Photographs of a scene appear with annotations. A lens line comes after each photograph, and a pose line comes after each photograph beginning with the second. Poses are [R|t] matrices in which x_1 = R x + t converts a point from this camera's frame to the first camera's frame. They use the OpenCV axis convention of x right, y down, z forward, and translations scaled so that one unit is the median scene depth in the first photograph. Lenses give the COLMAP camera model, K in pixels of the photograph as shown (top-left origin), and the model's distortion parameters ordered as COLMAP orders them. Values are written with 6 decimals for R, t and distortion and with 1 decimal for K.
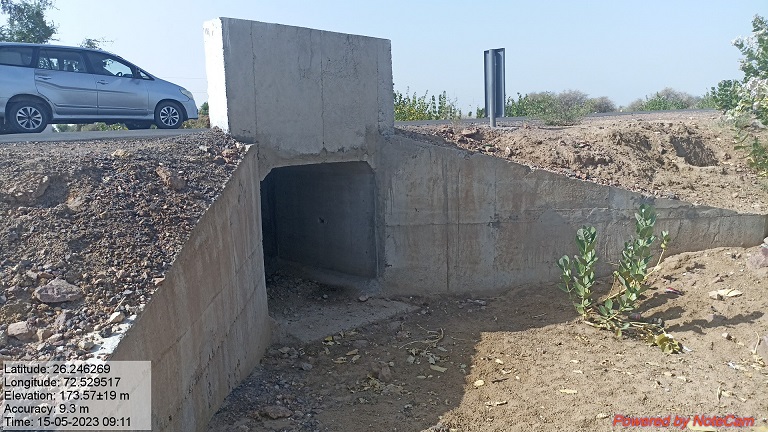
lens RADIAL K [[566.2, 0, 384.0], [0, 566.2, 216.0], [0, 0, 1]] dist [0.036287, -0.000986]
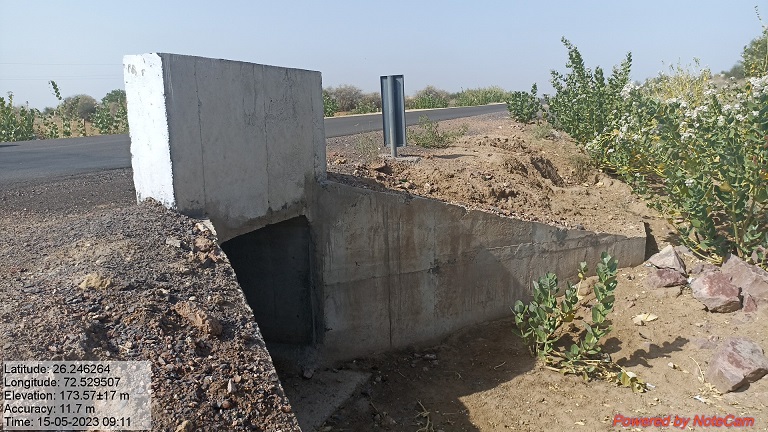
lens RADIAL K [[566.2, 0, 384.0], [0, 566.2, 216.0], [0, 0, 1]] dist [0.036287, -0.000986]
pose [[0.924928, -0.065798, 0.374404, -0.231743], [0.060097, 0.997830, 0.026894, -0.106927], [-0.375361, -0.002374, 0.926876, 0.160610]]
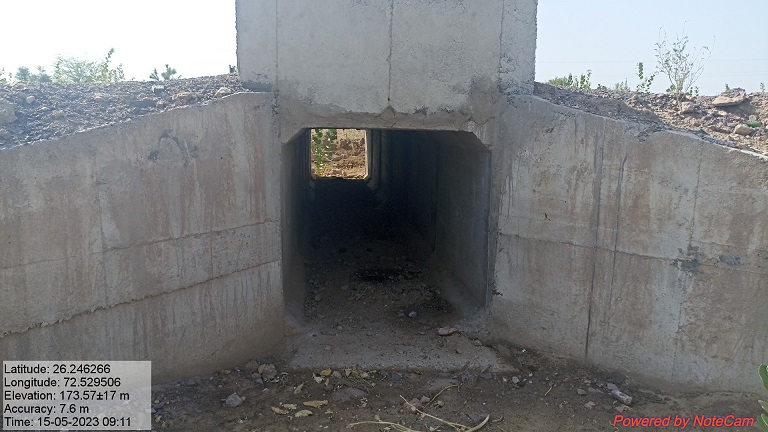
lens RADIAL K [[566.2, 0, 384.0], [0, 566.2, 216.0], [0, 0, 1]] dist [0.036287, -0.000986]
pose [[0.770974, 0.148768, -0.619247, 0.306535], [-0.137493, 0.988285, 0.066244, -0.027935], [0.621848, 0.034070, 0.782397, 0.401218]]
